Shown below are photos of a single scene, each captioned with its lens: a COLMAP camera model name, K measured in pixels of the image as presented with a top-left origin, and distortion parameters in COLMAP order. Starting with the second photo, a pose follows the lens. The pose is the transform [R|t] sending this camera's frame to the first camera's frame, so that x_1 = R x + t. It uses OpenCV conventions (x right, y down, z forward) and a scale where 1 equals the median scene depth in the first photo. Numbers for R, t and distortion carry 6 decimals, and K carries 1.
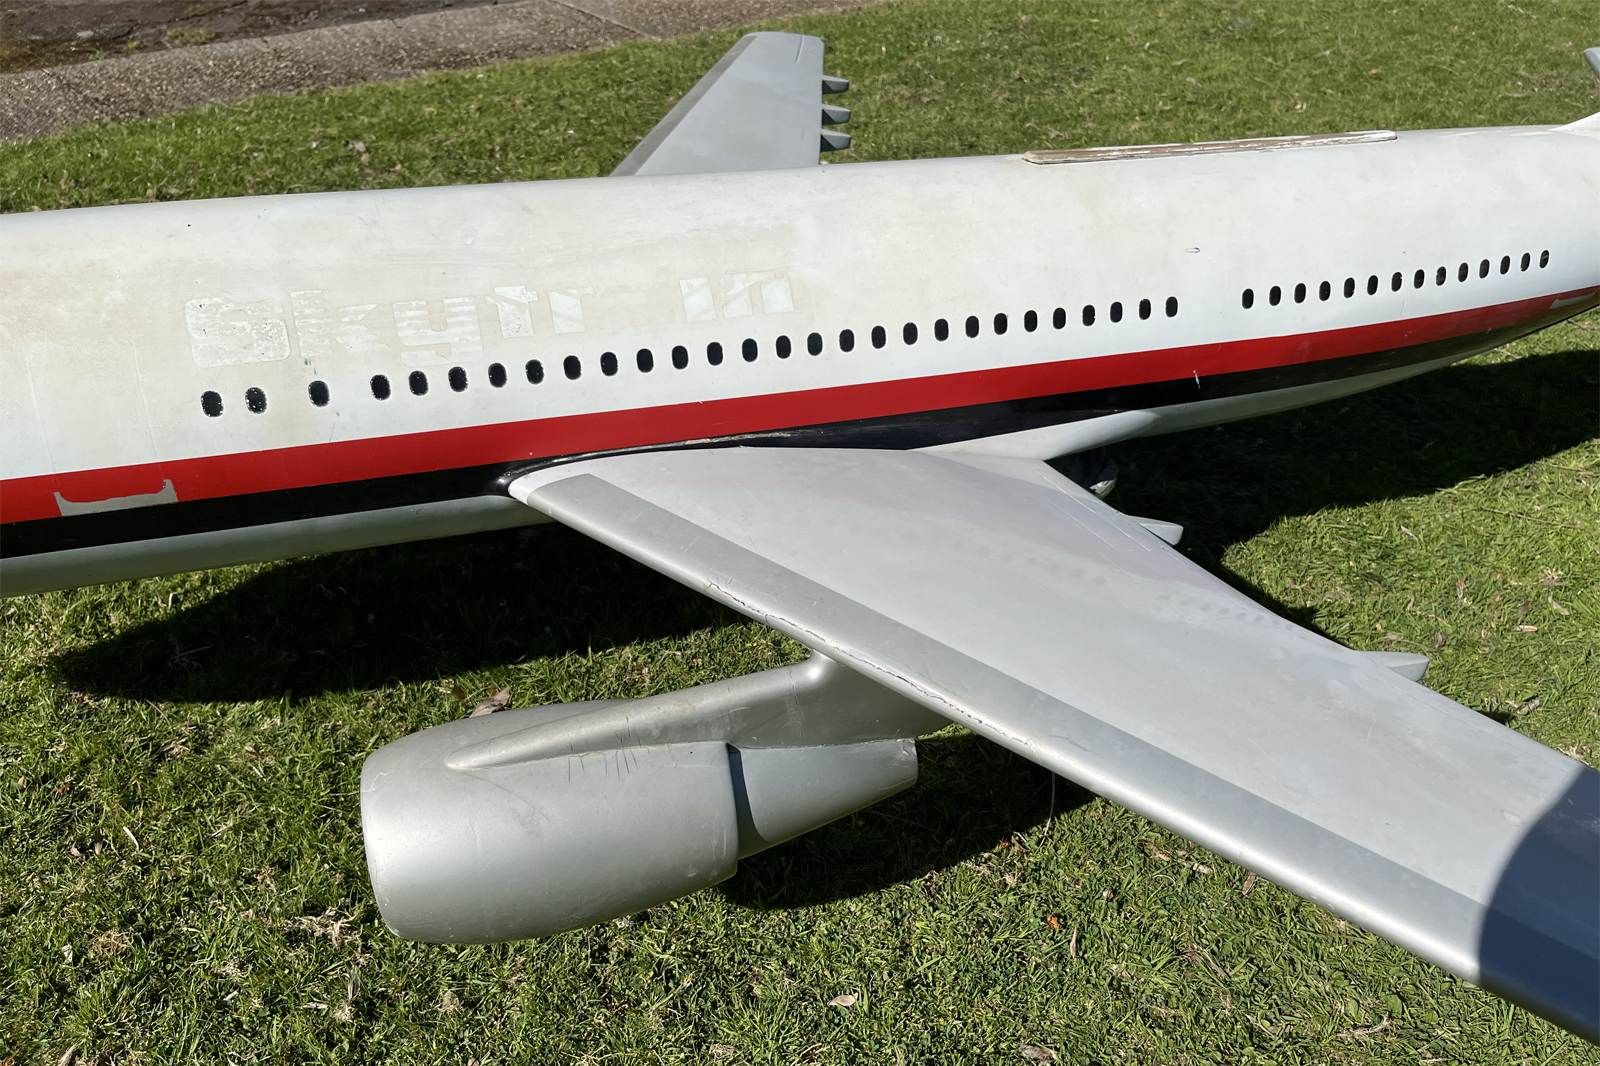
lens RADIAL K [[1218.9, 0, 807.8], [0, 1218.9, 544.4], [0, 0, 1]] dist [0.055382, -0.092327]
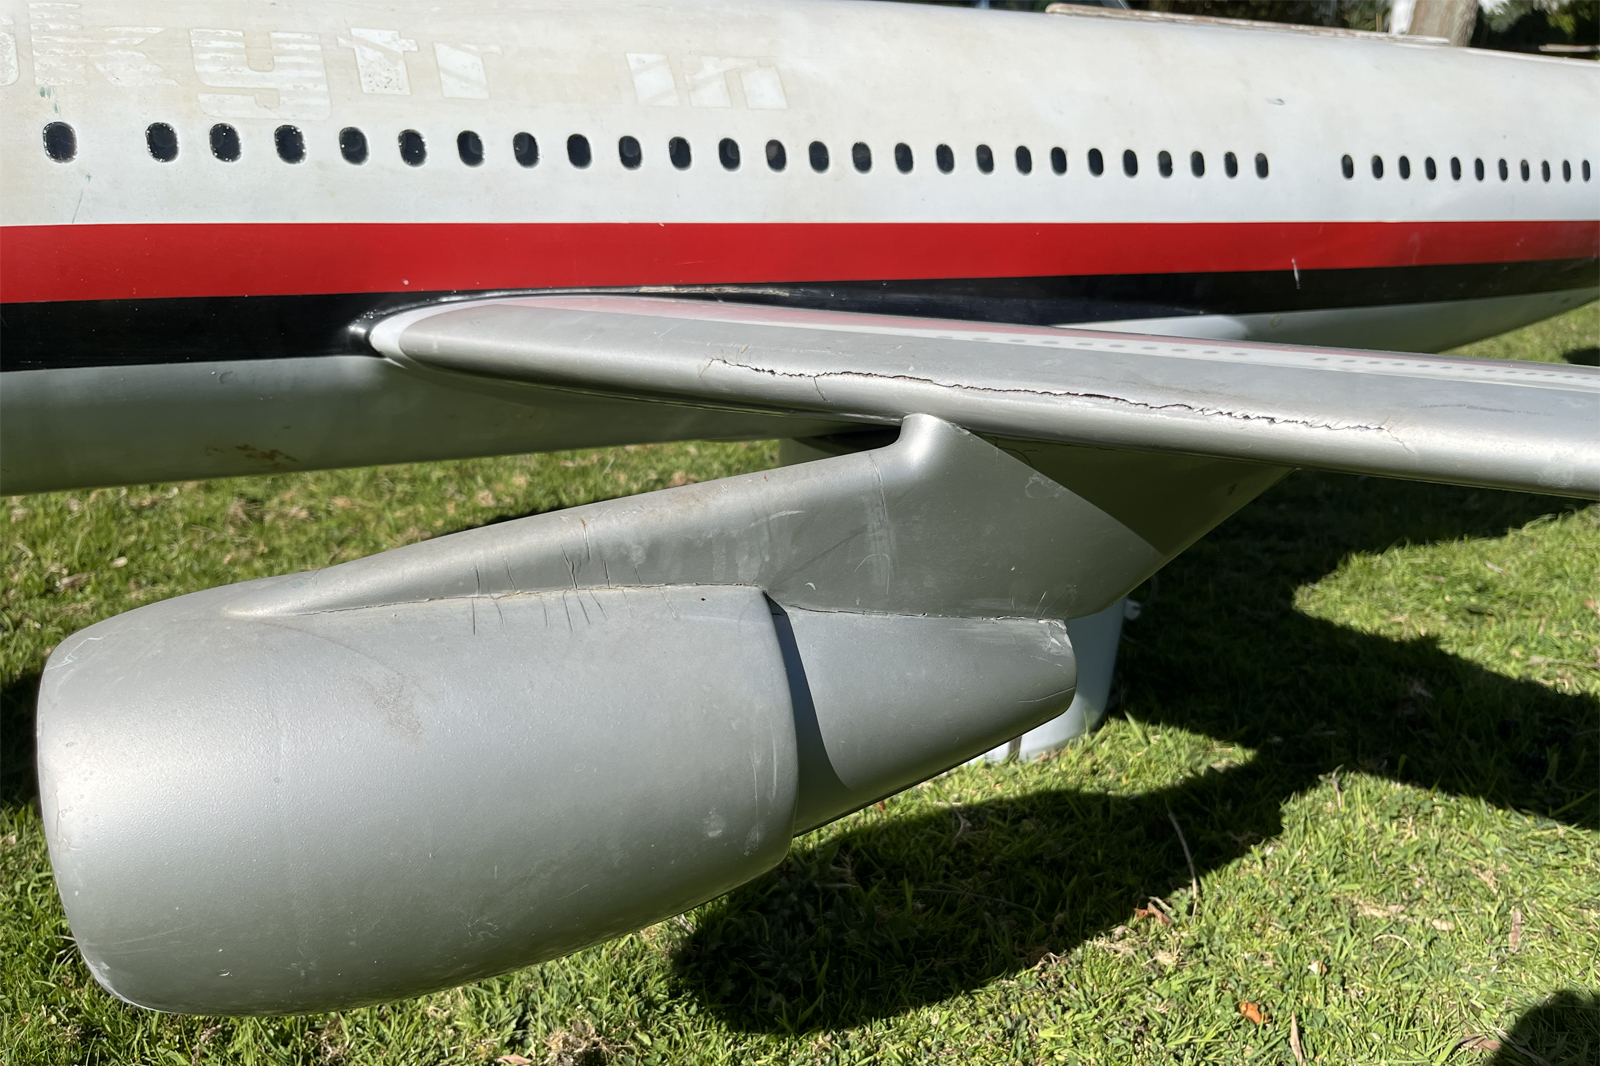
lens RADIAL K [[1218.9, 0, 807.8], [0, 1218.9, 544.4], [0, 0, 1]] dist [0.055382, -0.092327]
pose [[0.994506, -0.050293, 0.091808, -0.081784], [0.070791, 0.969192, -0.235914, 0.233113], [-0.077115, 0.241117, 0.967428, 0.390800]]
